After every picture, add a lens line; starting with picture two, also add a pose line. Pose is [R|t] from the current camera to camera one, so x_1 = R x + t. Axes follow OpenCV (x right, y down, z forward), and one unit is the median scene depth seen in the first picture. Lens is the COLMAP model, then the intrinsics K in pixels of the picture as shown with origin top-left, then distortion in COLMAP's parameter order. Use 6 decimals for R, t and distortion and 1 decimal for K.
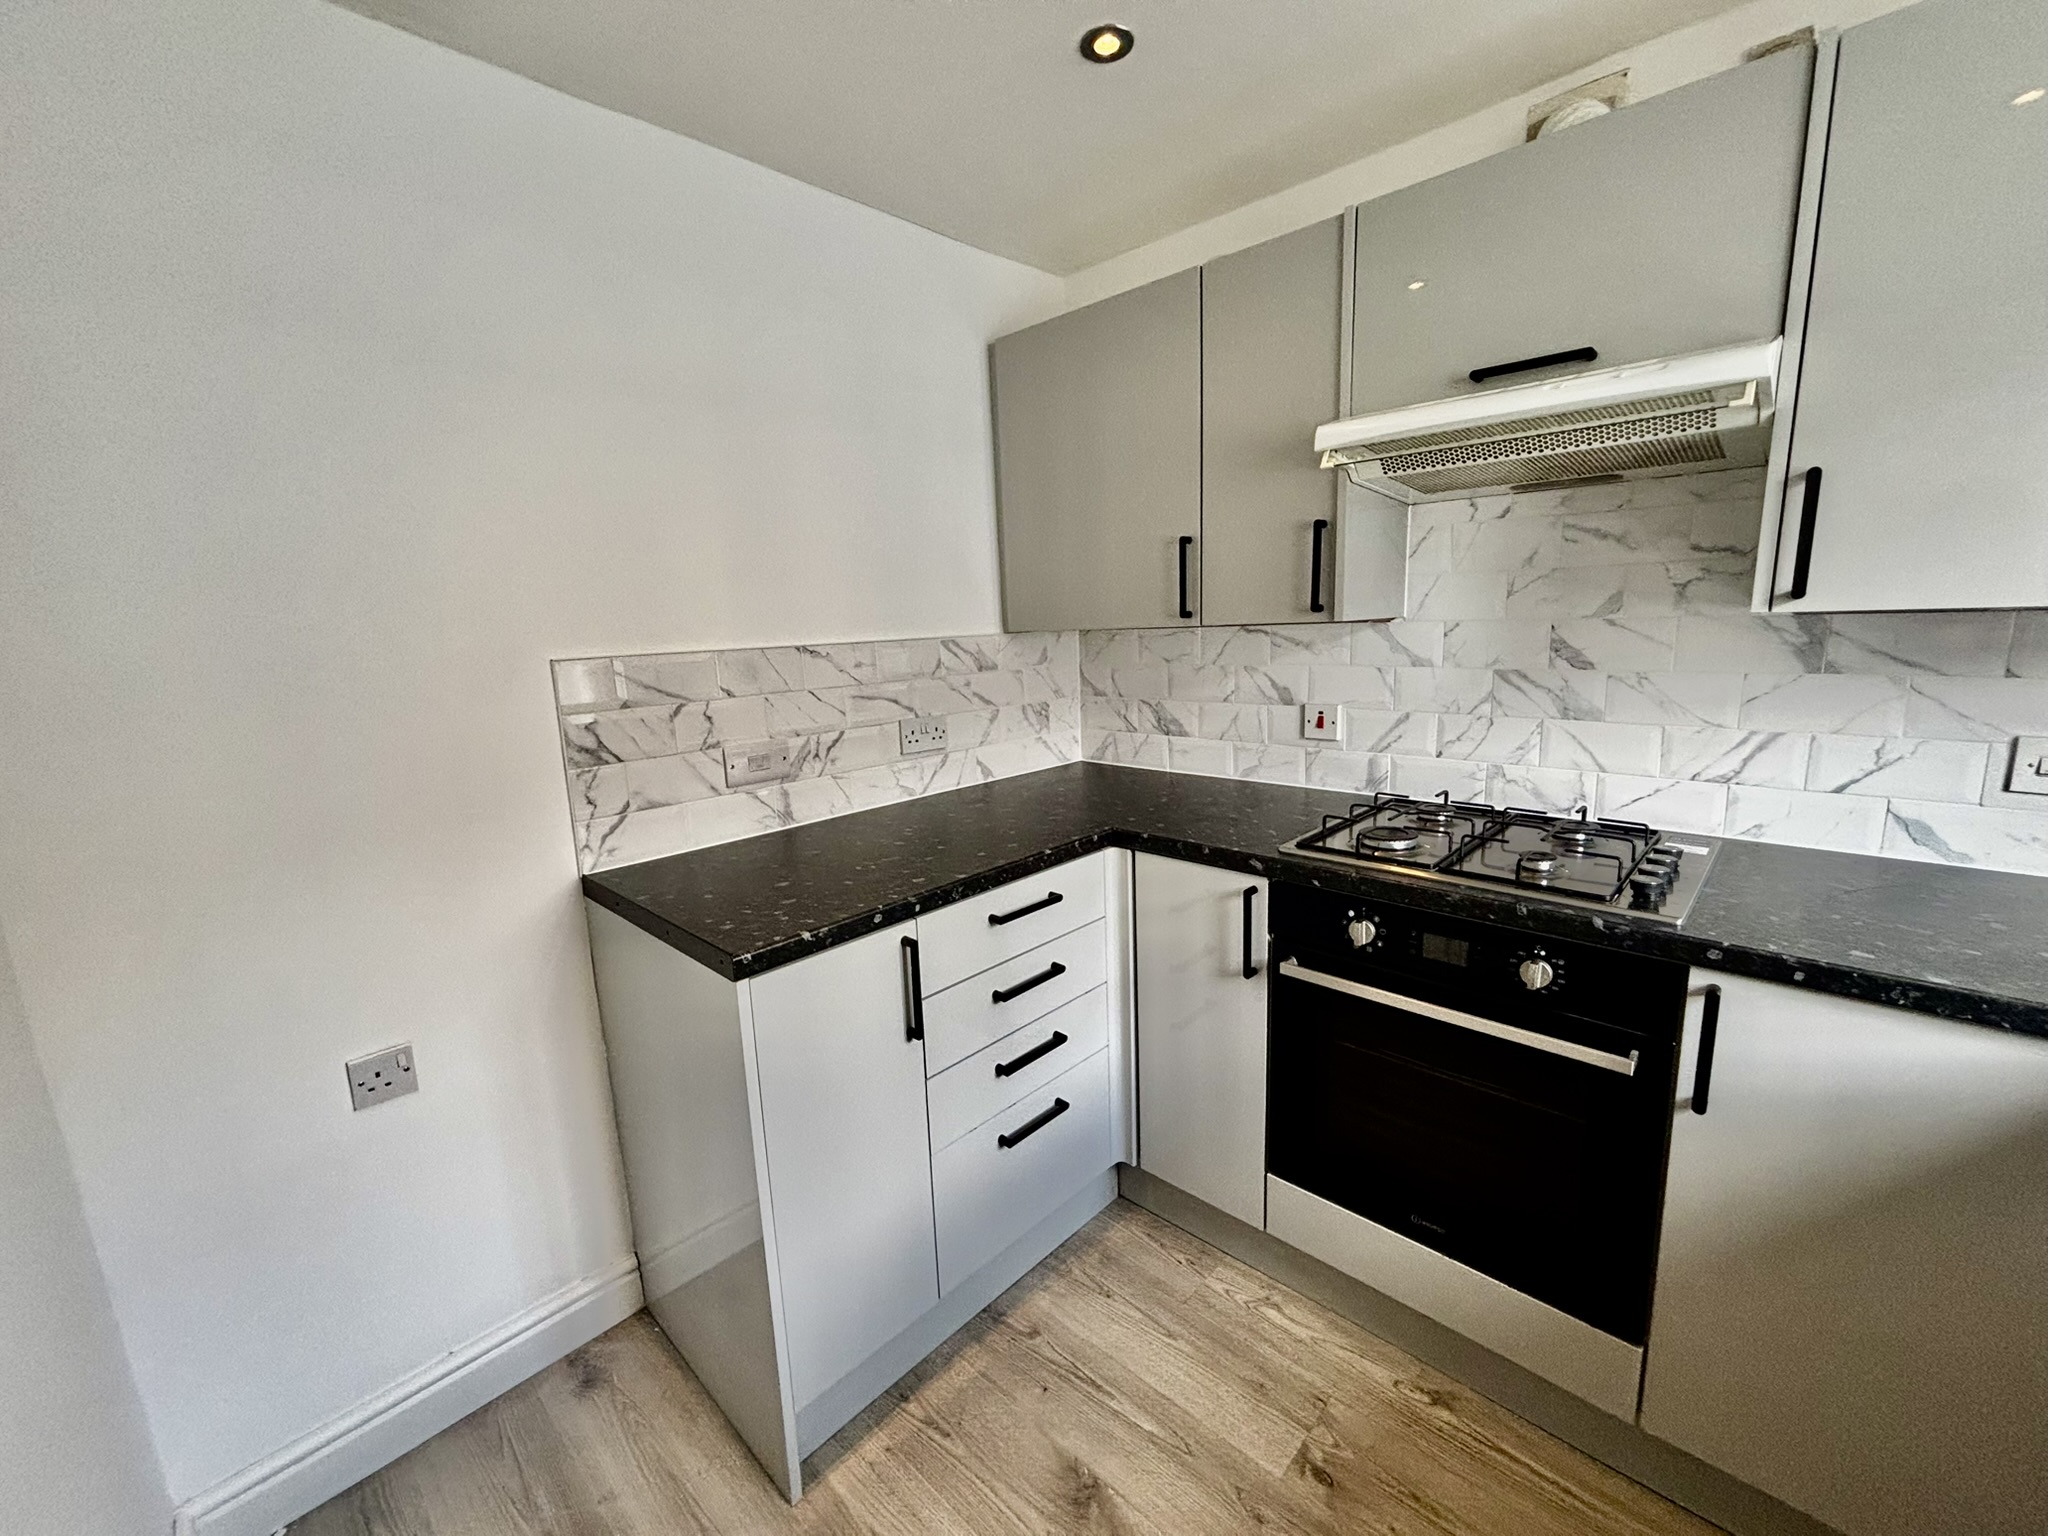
lens RADIAL K [[828.9, 0, 1020.6], [0, 828.9, 763.0], [0, 0, 1]] dist [-0.002434, 0.000330]
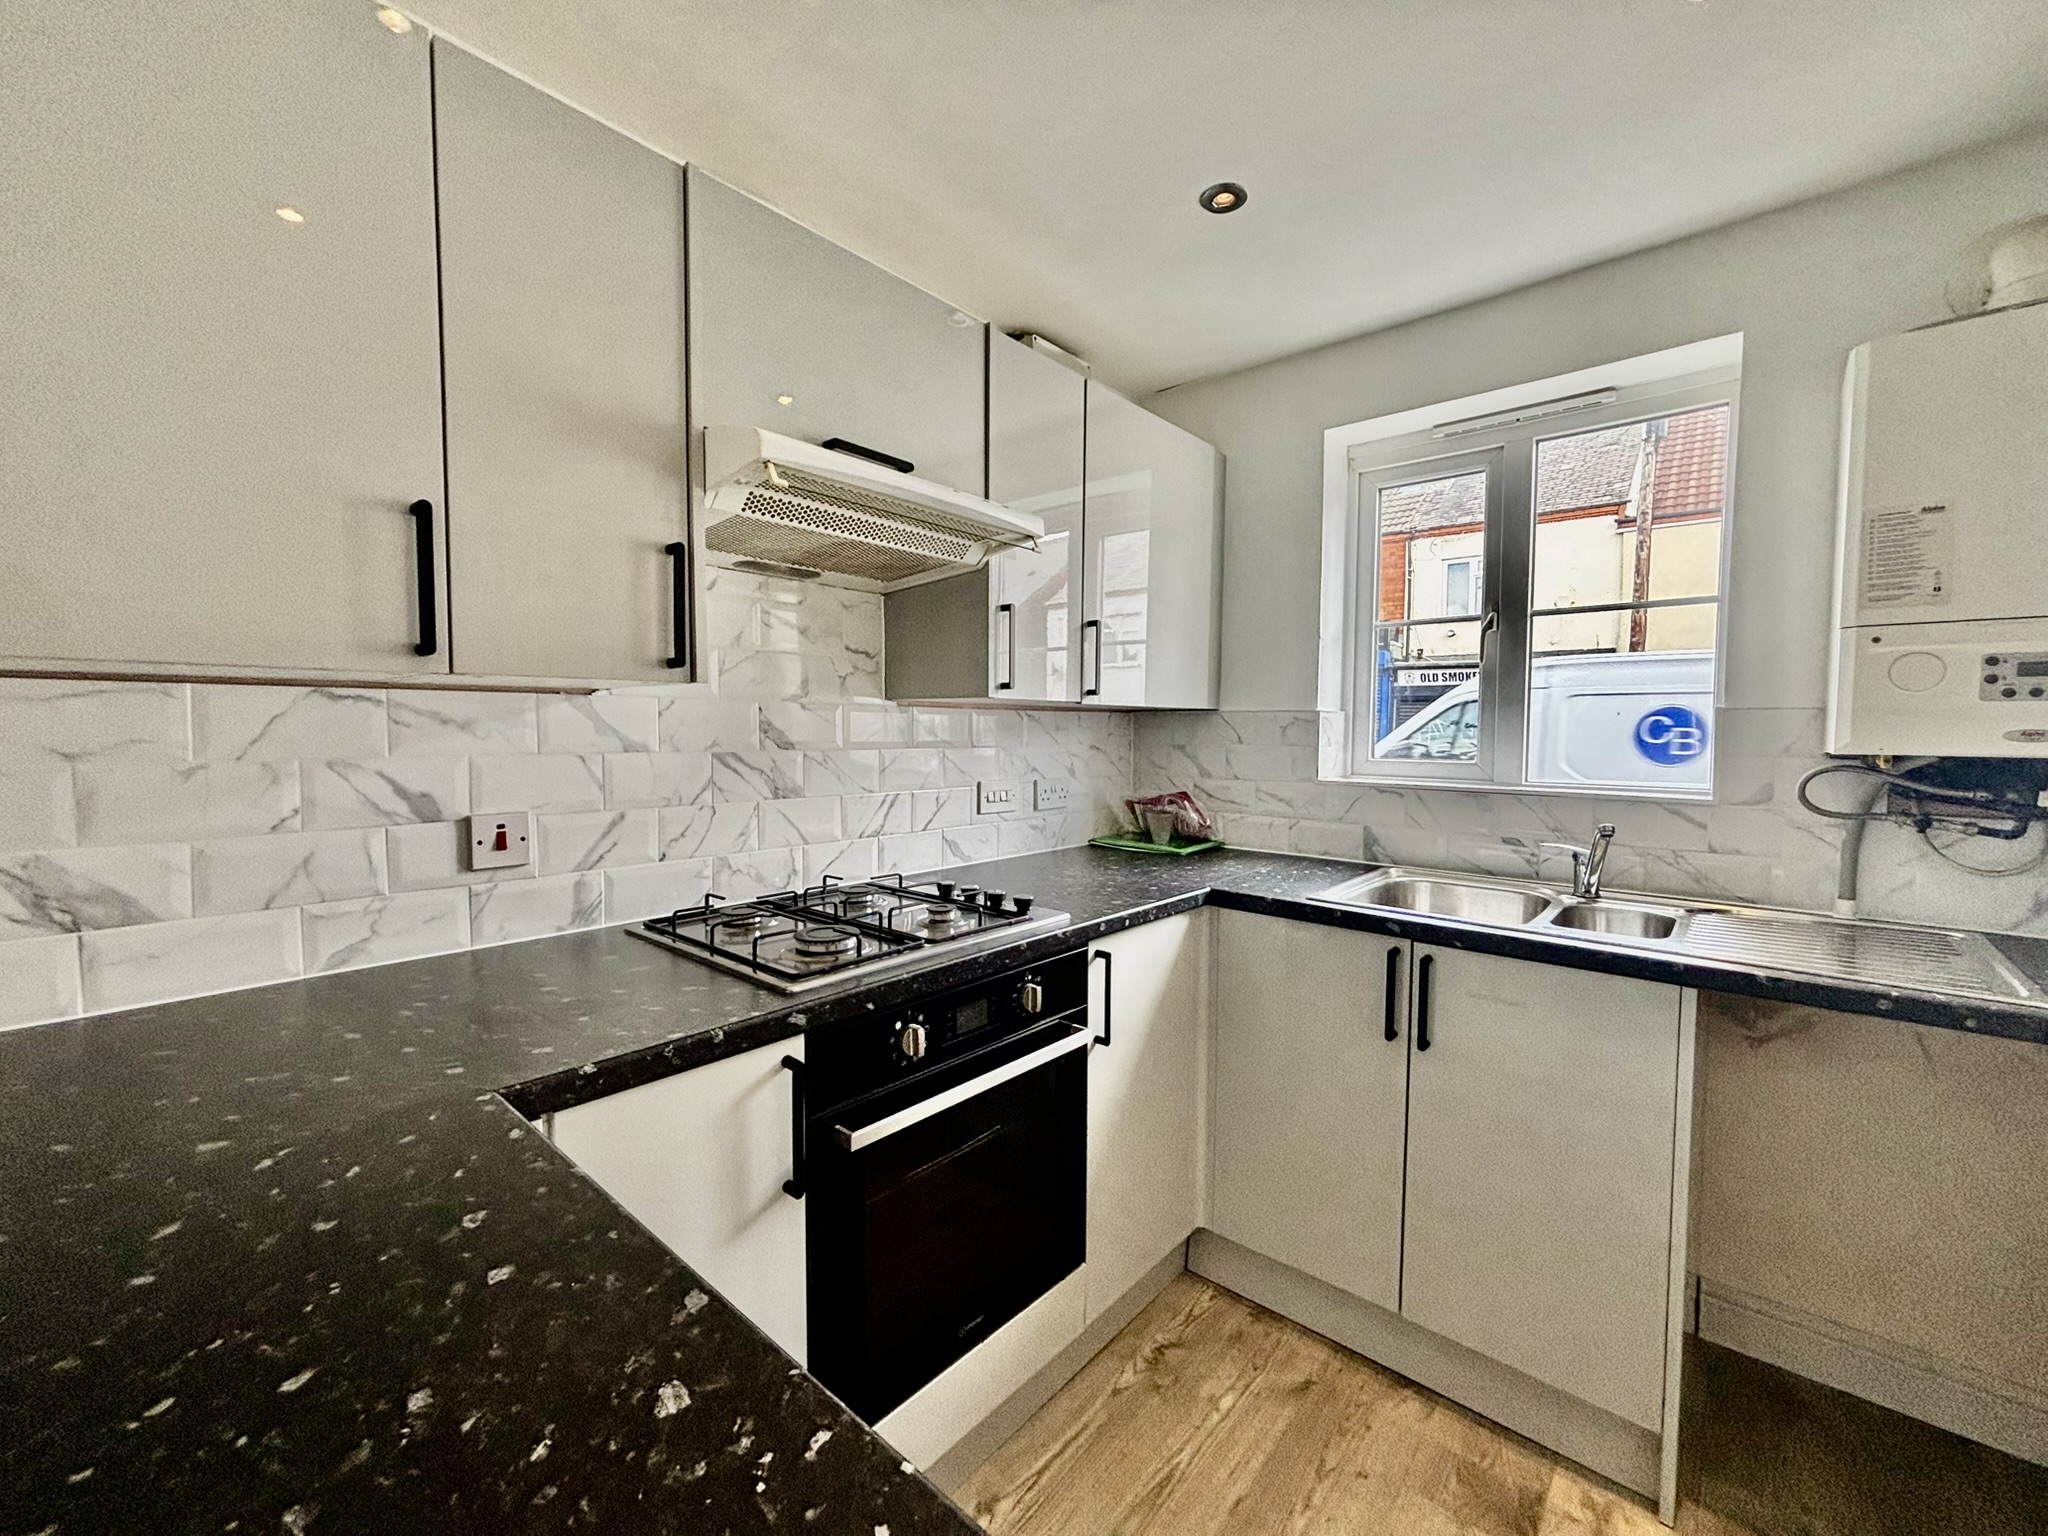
lens RADIAL K [[828.9, 0, 1022.8], [0, 828.9, 763.1], [0, 0, 1]] dist [-0.002434, 0.000330]
pose [[-0.044474, -0.005459, 0.998996, -0.388703], [0.171458, 0.985105, 0.013017, -0.060388], [-0.984187, 0.171865, -0.042875, 0.774556]]
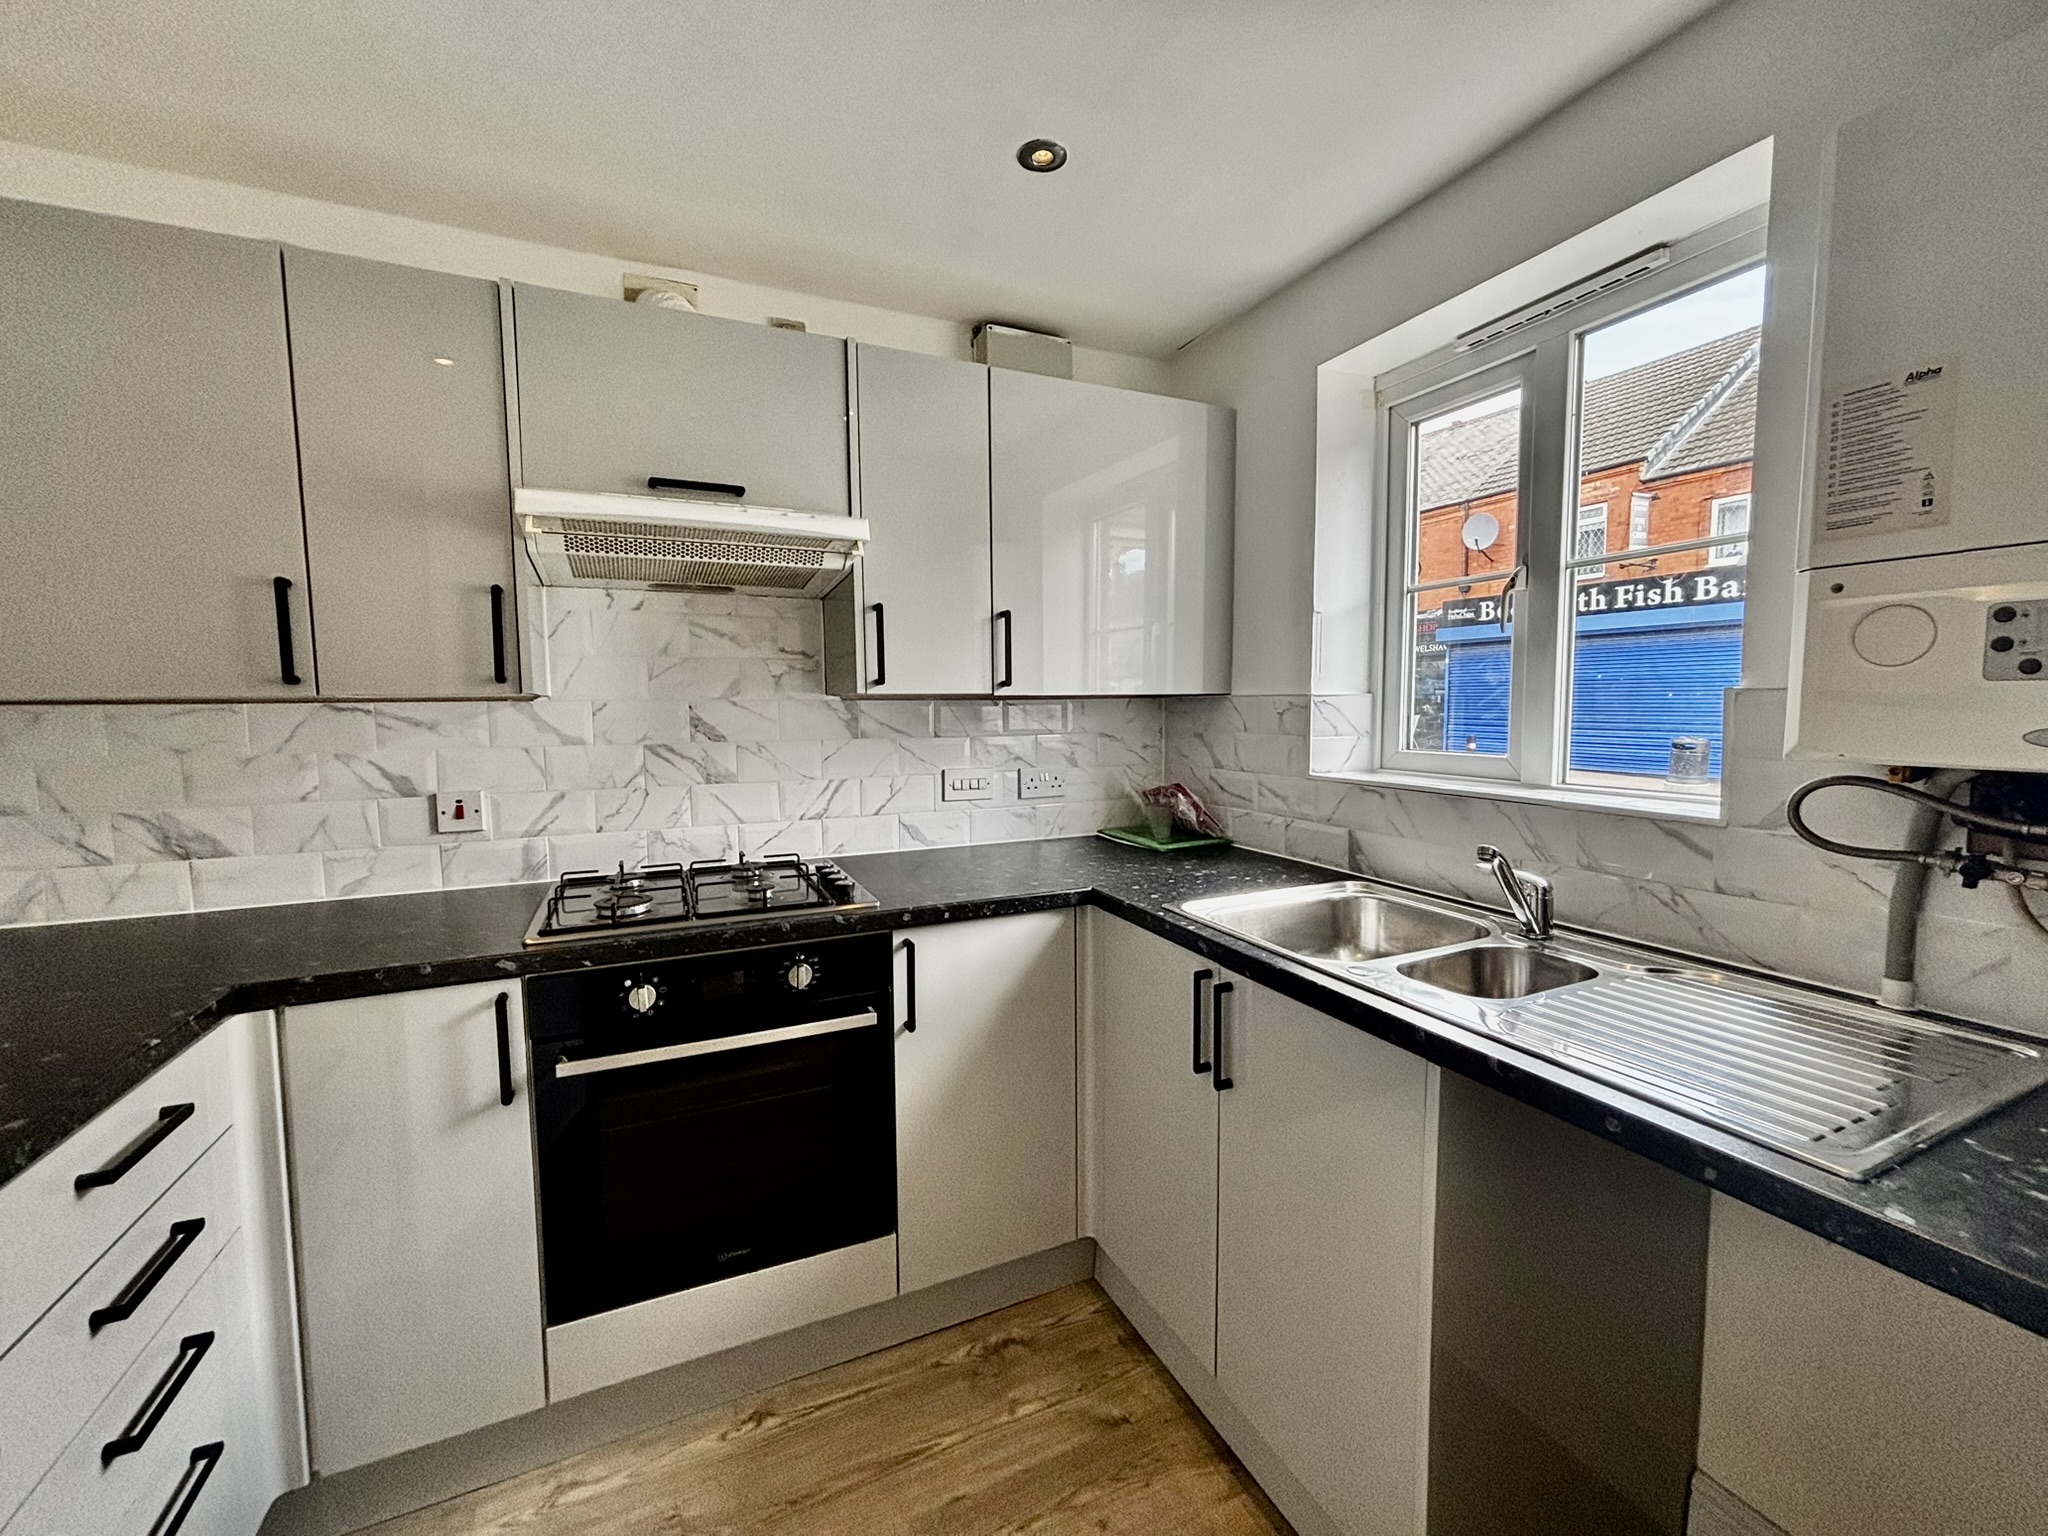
lens RADIAL K [[828.9, 0, 1016.8], [0, 828.9, 763.0], [0, 0, 1]] dist [-0.002434, 0.000330]
pose [[0.366390, -0.032564, 0.929891, -0.299813], [0.158553, 0.986956, -0.027910, 0.022193], [-0.916853, 0.157663, 0.366774, 0.159618]]
